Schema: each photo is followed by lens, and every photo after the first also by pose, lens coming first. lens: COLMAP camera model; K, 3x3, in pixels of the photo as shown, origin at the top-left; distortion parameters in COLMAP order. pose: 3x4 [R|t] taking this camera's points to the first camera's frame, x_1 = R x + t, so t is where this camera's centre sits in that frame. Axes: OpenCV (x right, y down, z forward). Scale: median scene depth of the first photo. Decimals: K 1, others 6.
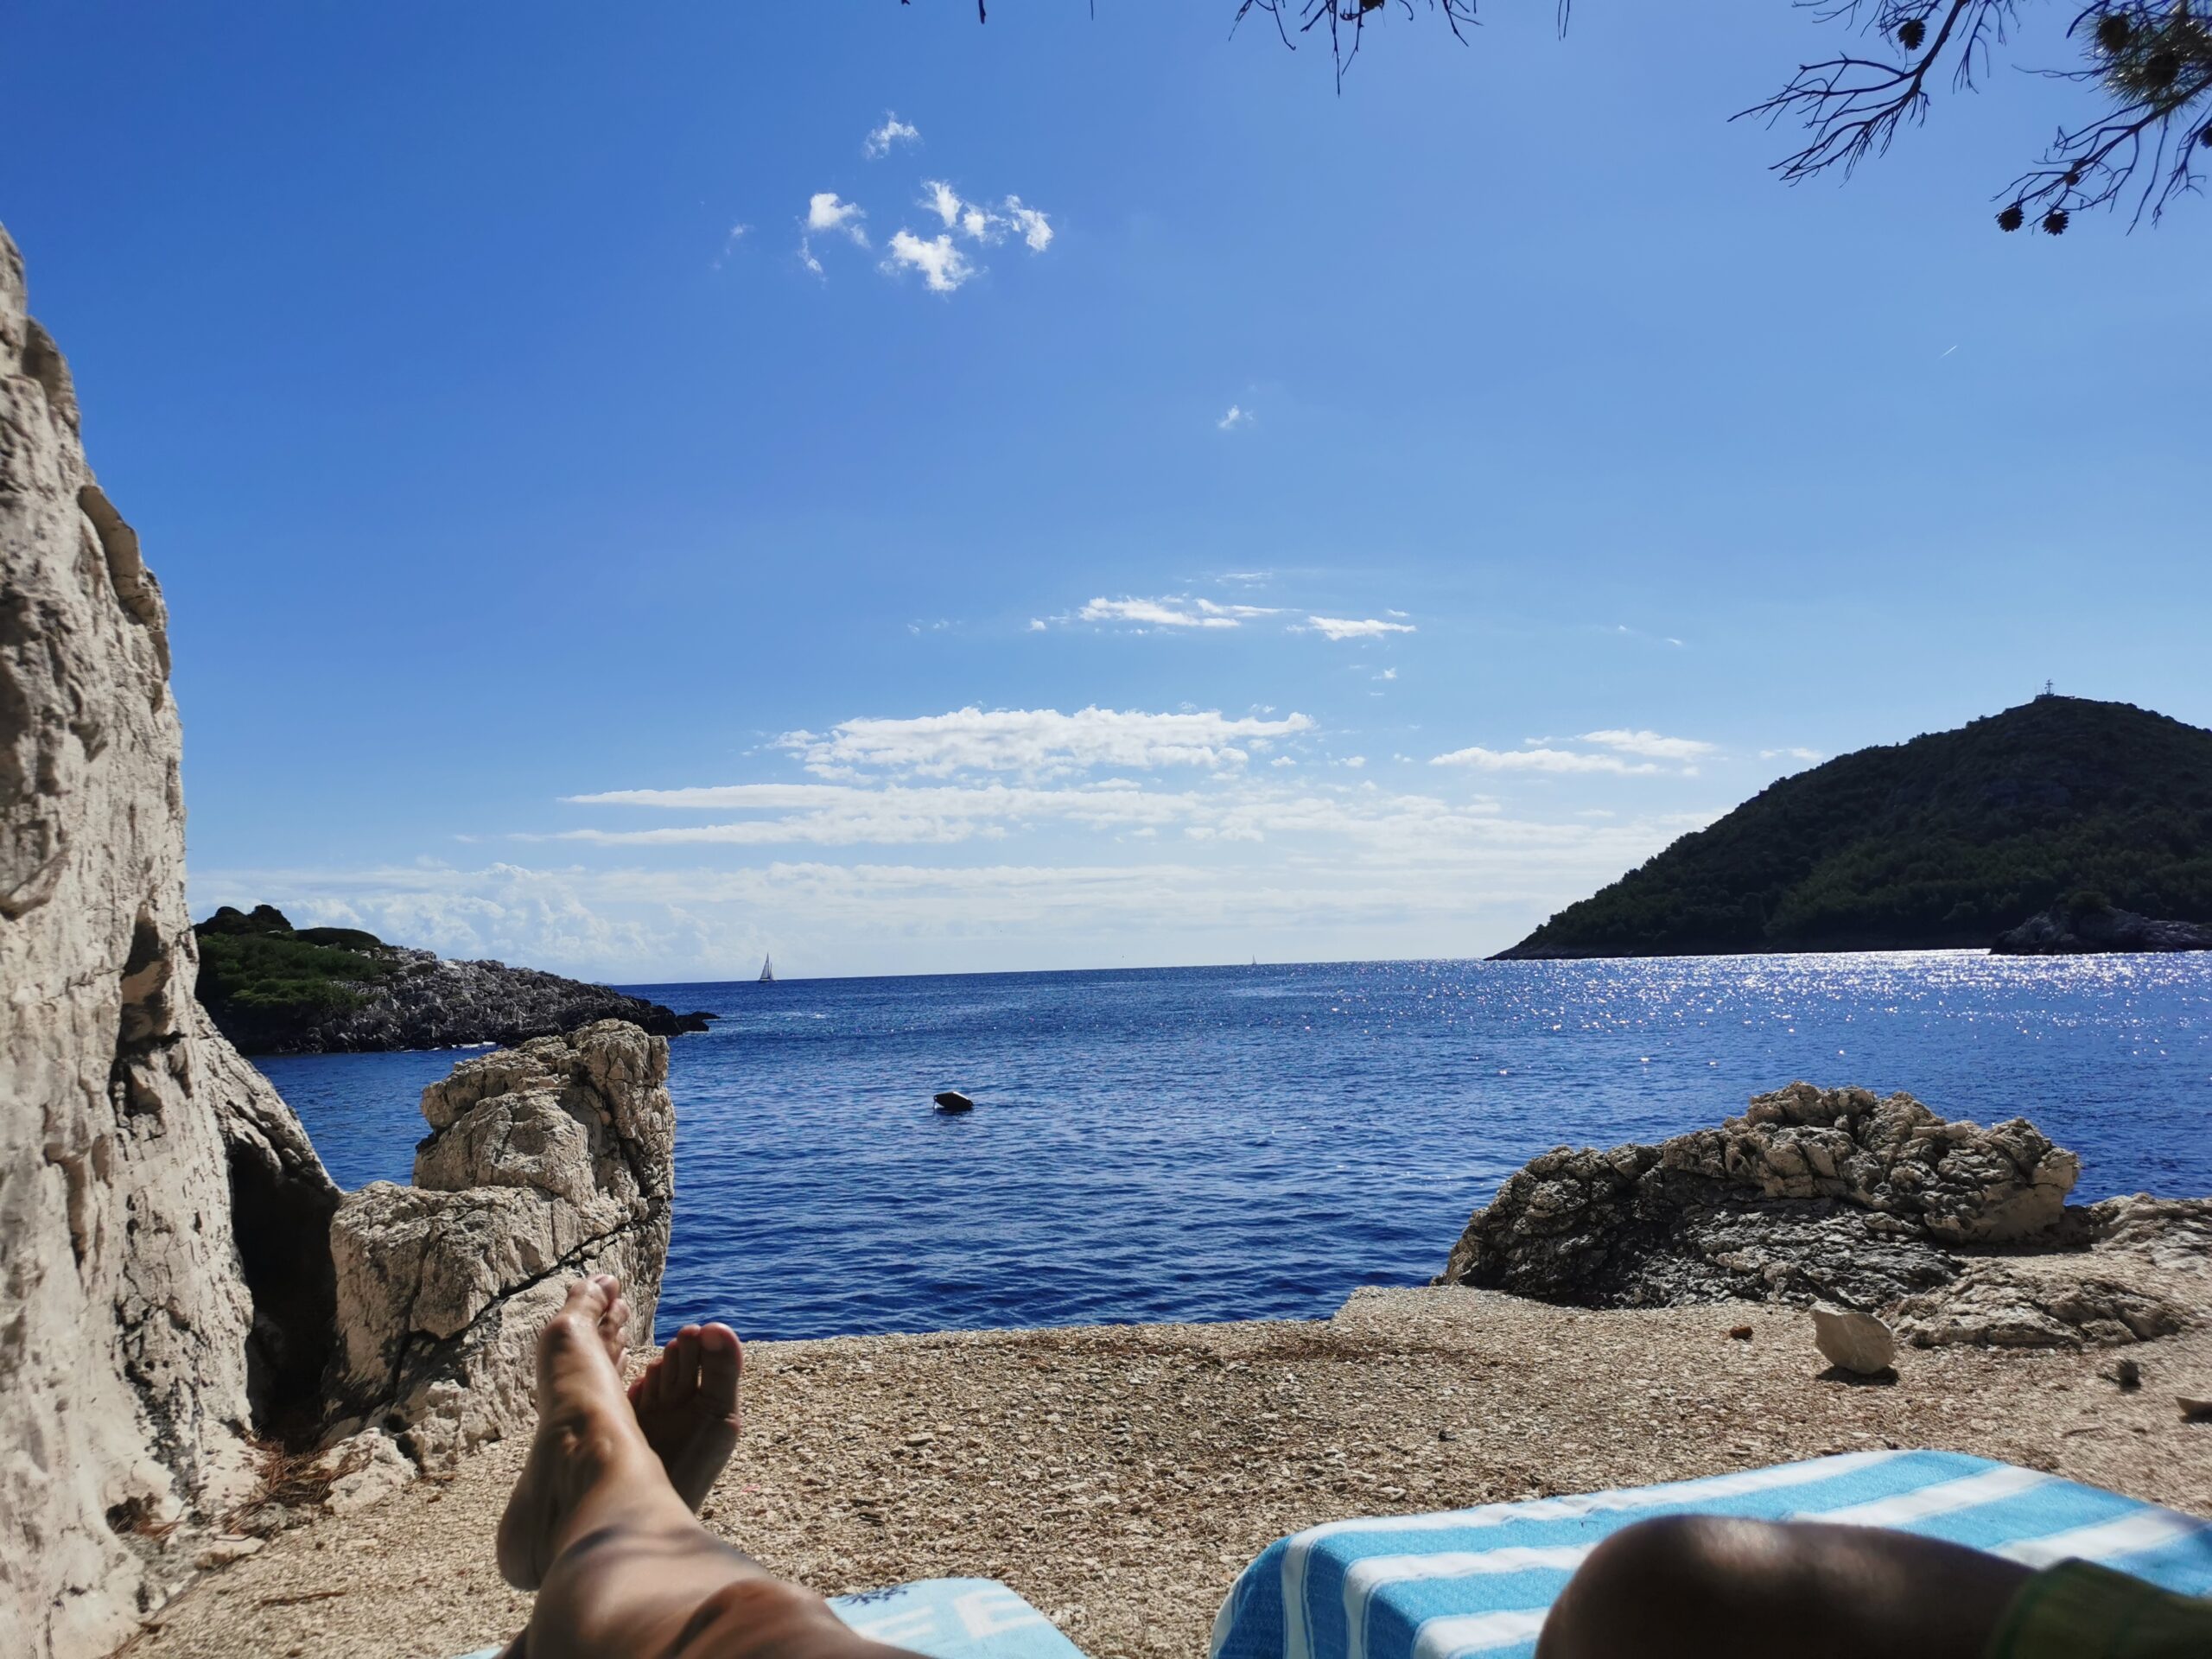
lens RADIAL K [[1725.1, 0, 1099.5], [0, 1725.1, 842.4], [0, 0, 1]] dist [0.033023, -0.018432]
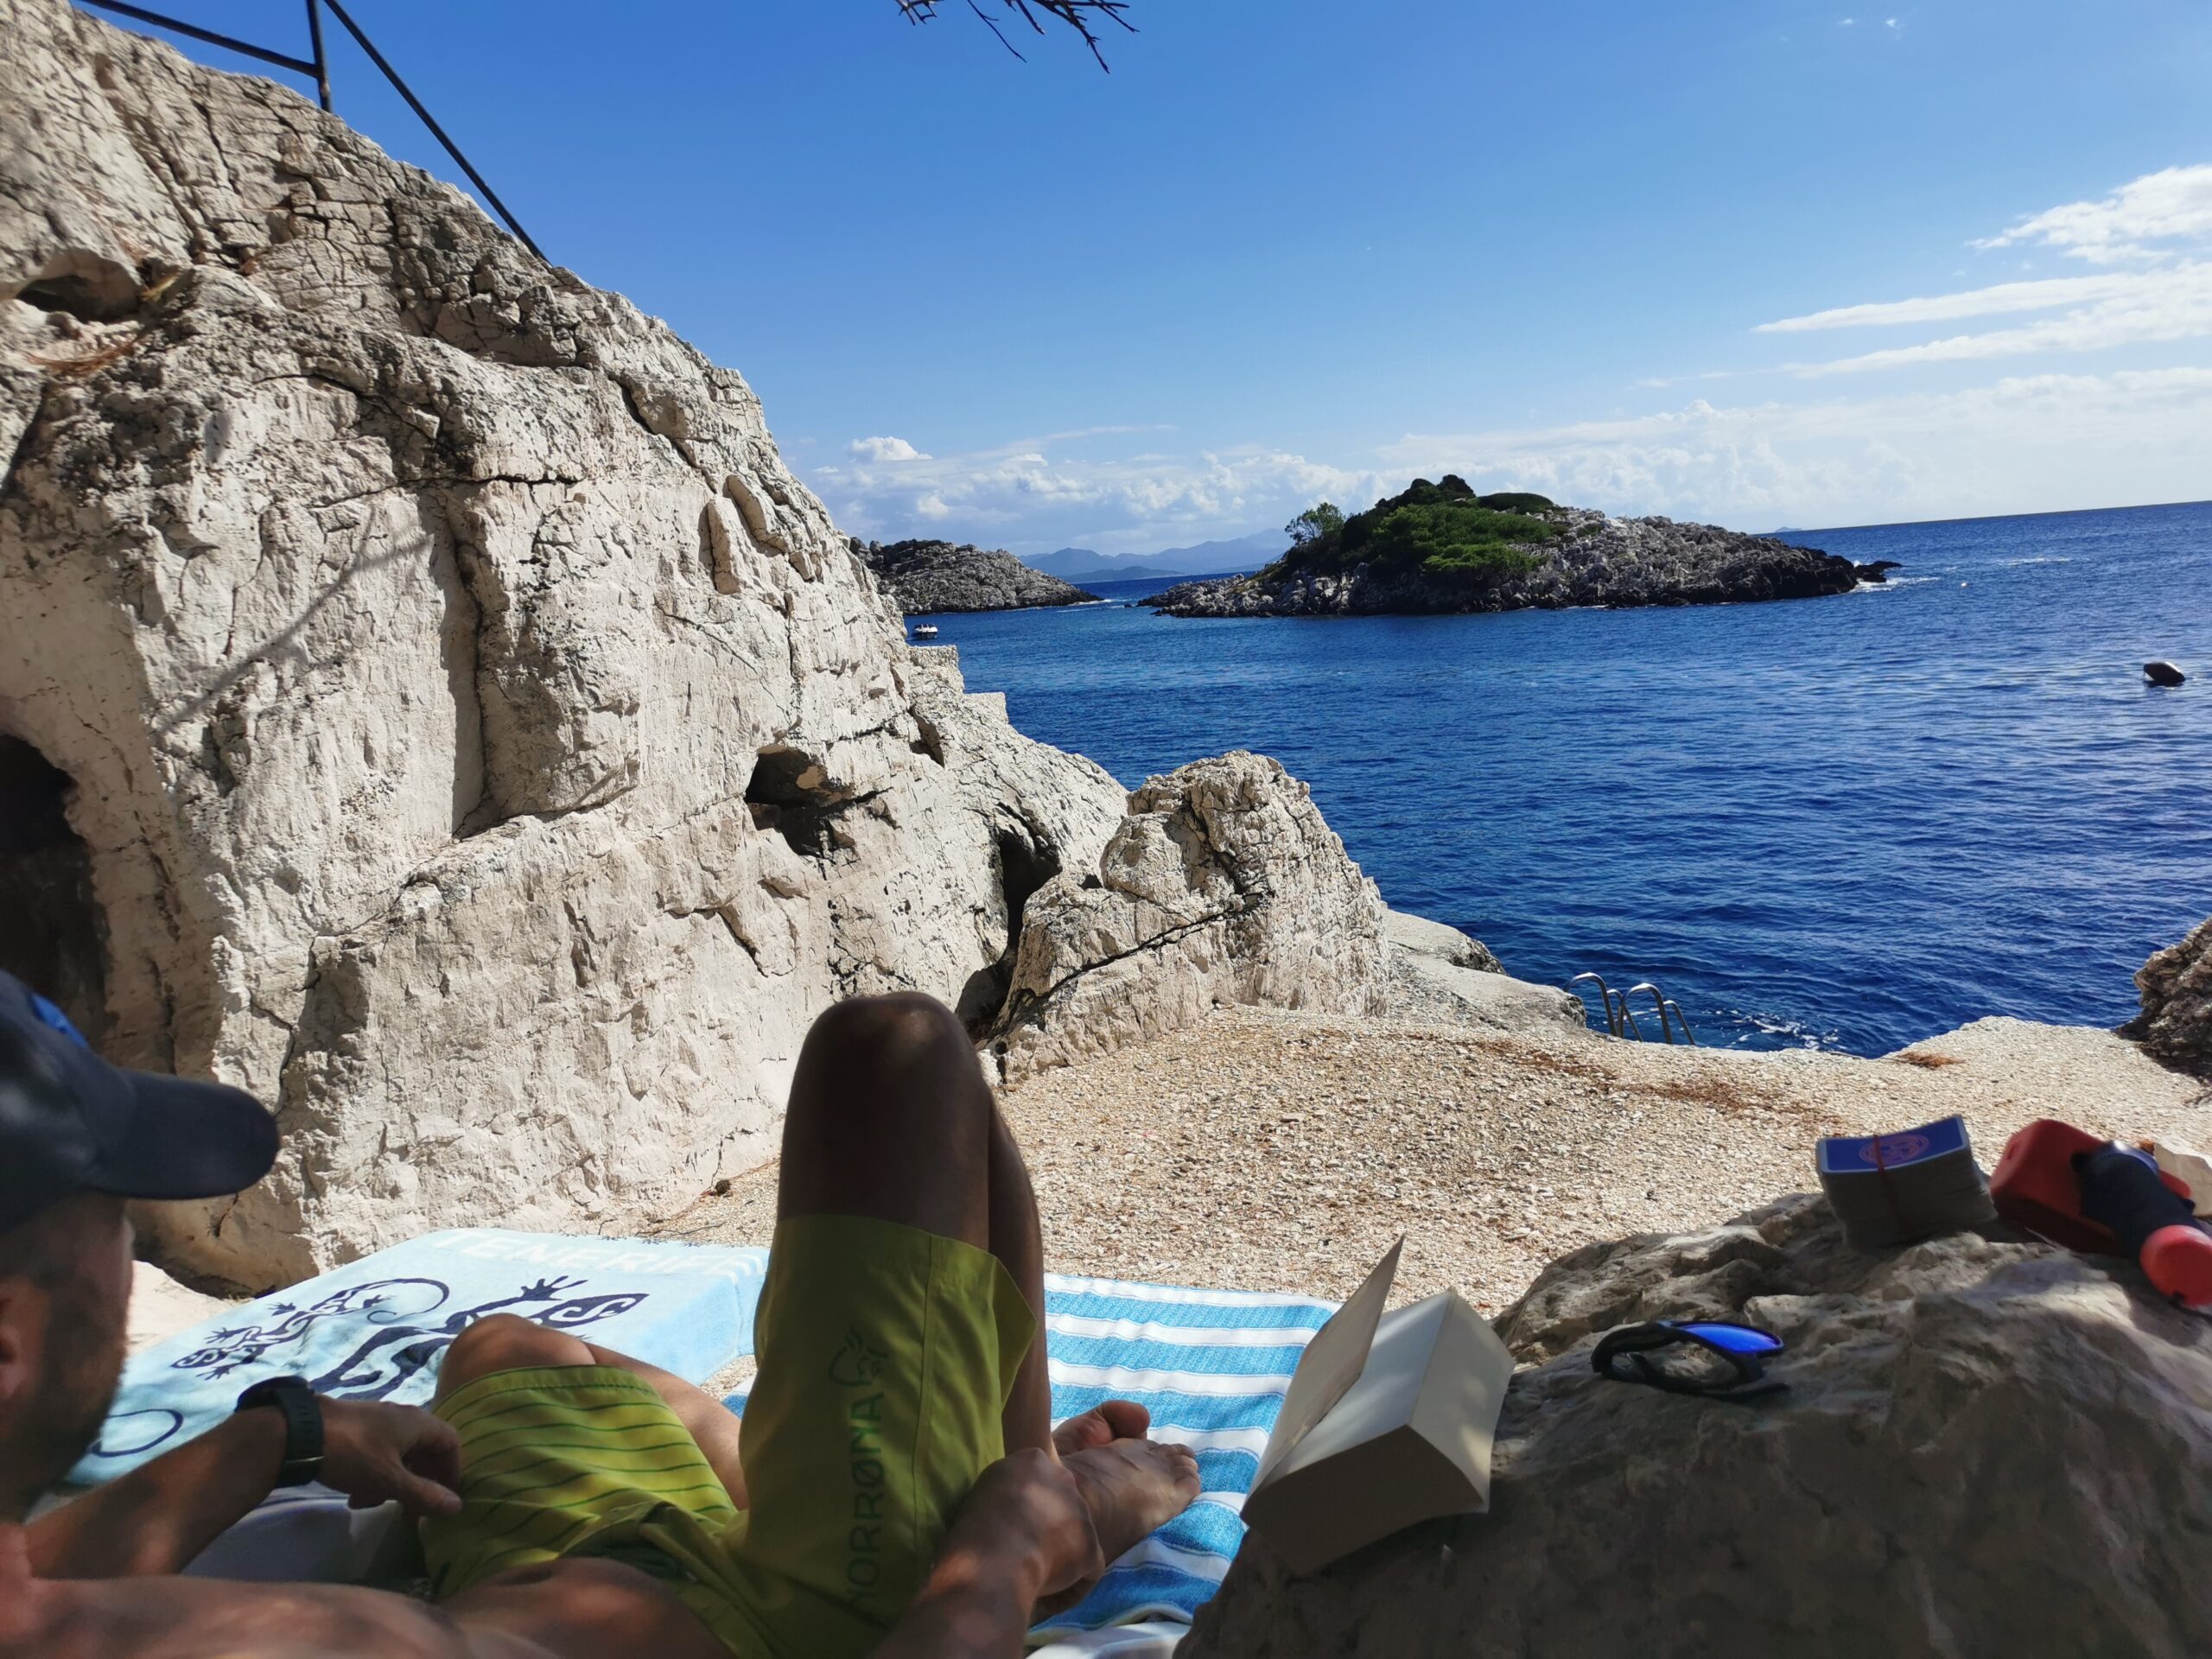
lens RADIAL K [[1725.1, 0, 1122.8], [0, 1725.1, 843.8], [0, 0, 1]] dist [0.033023, -0.018432]
pose [[0.785232, 0.077655, -0.614313, 0.482969], [0.088263, 0.967937, 0.235176, -0.152683], [0.612879, -0.238889, 0.753201, -0.035193]]
